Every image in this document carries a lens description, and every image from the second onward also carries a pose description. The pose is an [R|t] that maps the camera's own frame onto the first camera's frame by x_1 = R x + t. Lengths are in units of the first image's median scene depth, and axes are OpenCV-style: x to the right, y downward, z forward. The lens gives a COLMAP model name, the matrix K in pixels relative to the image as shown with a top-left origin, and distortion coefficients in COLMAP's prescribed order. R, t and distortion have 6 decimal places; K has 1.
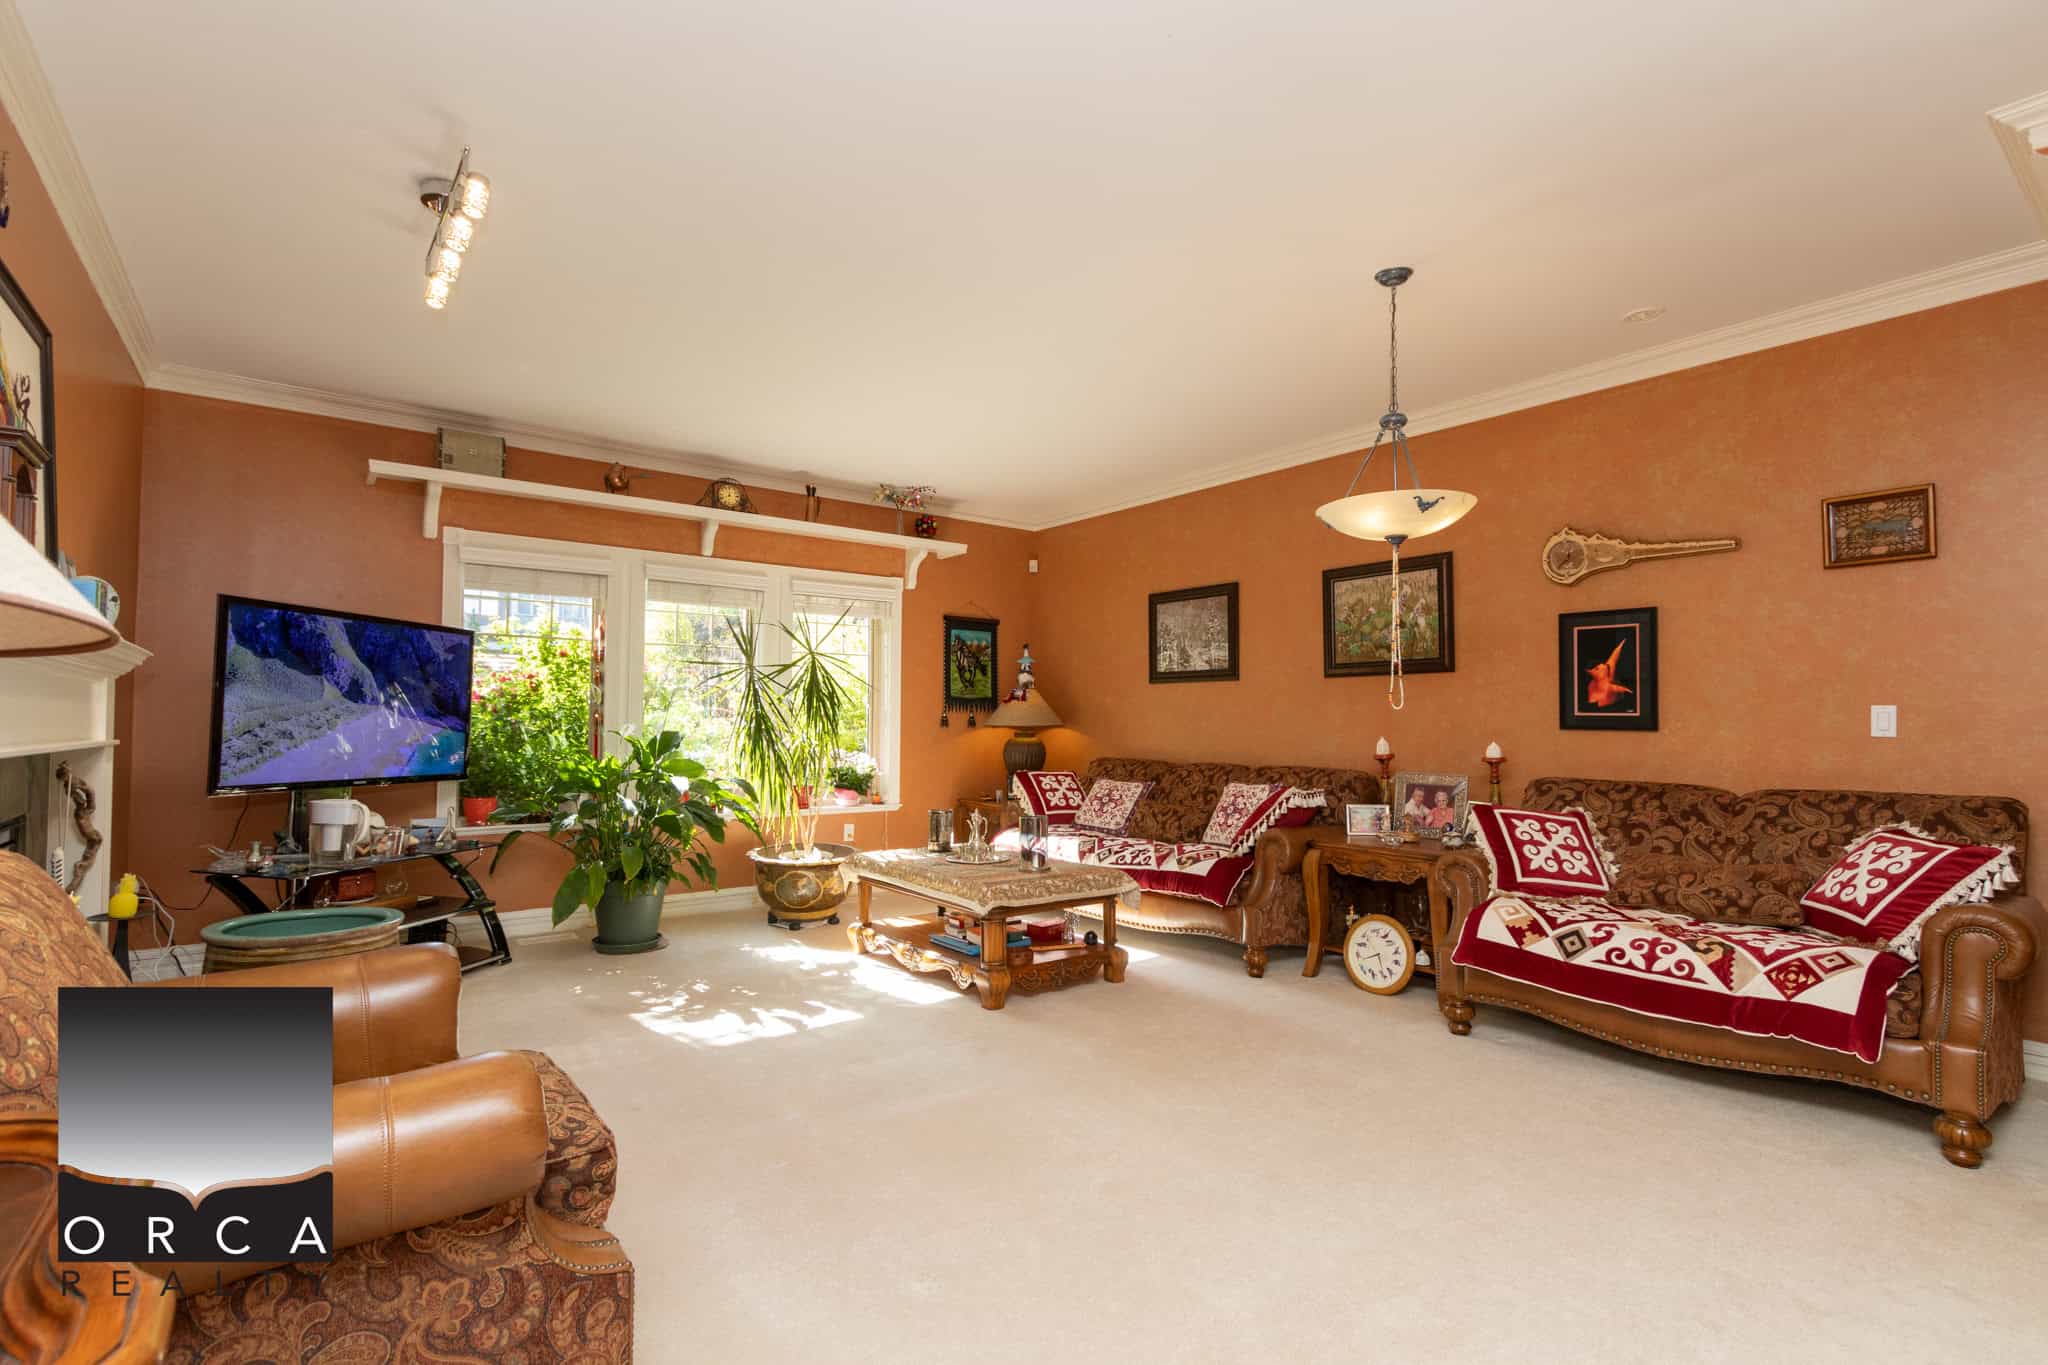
lens RADIAL K [[933.8, 0, 1024.0], [0, 933.8, 682.5], [0, 0, 1]] dist [0.021081, -0.019543]
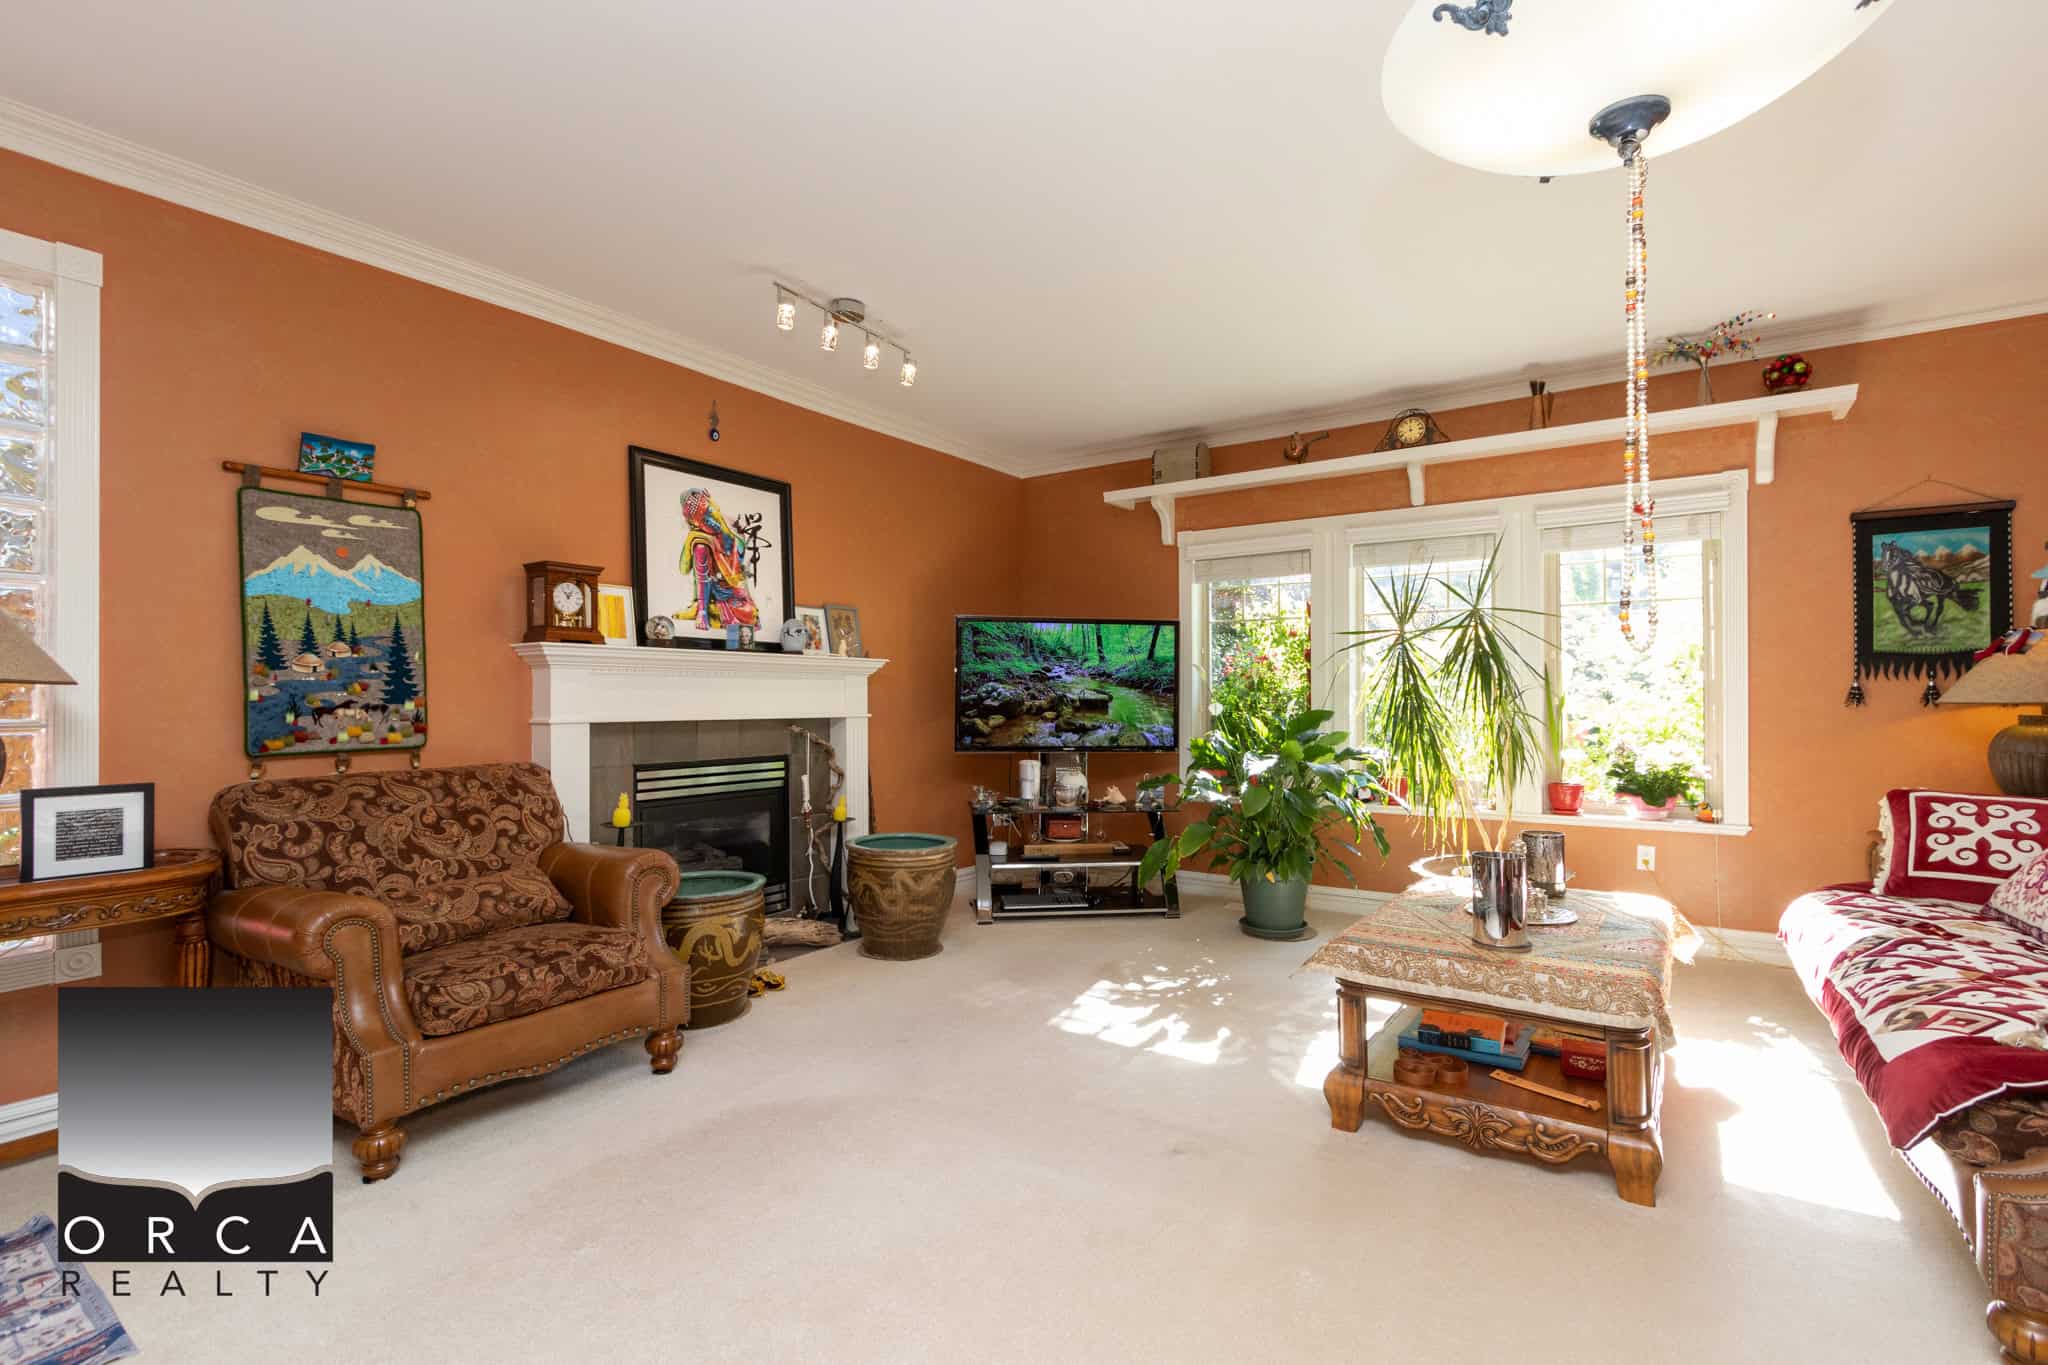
lens RADIAL K [[933.8, 0, 1024.0], [0, 933.8, 682.5], [0, 0, 1]] dist [0.021081, -0.019543]
pose [[0.331926, -0.023897, -0.943003, 0.362125], [0.047001, 0.998856, -0.008768, 0.017575], [0.942134, -0.041411, 0.332669, 0.389123]]
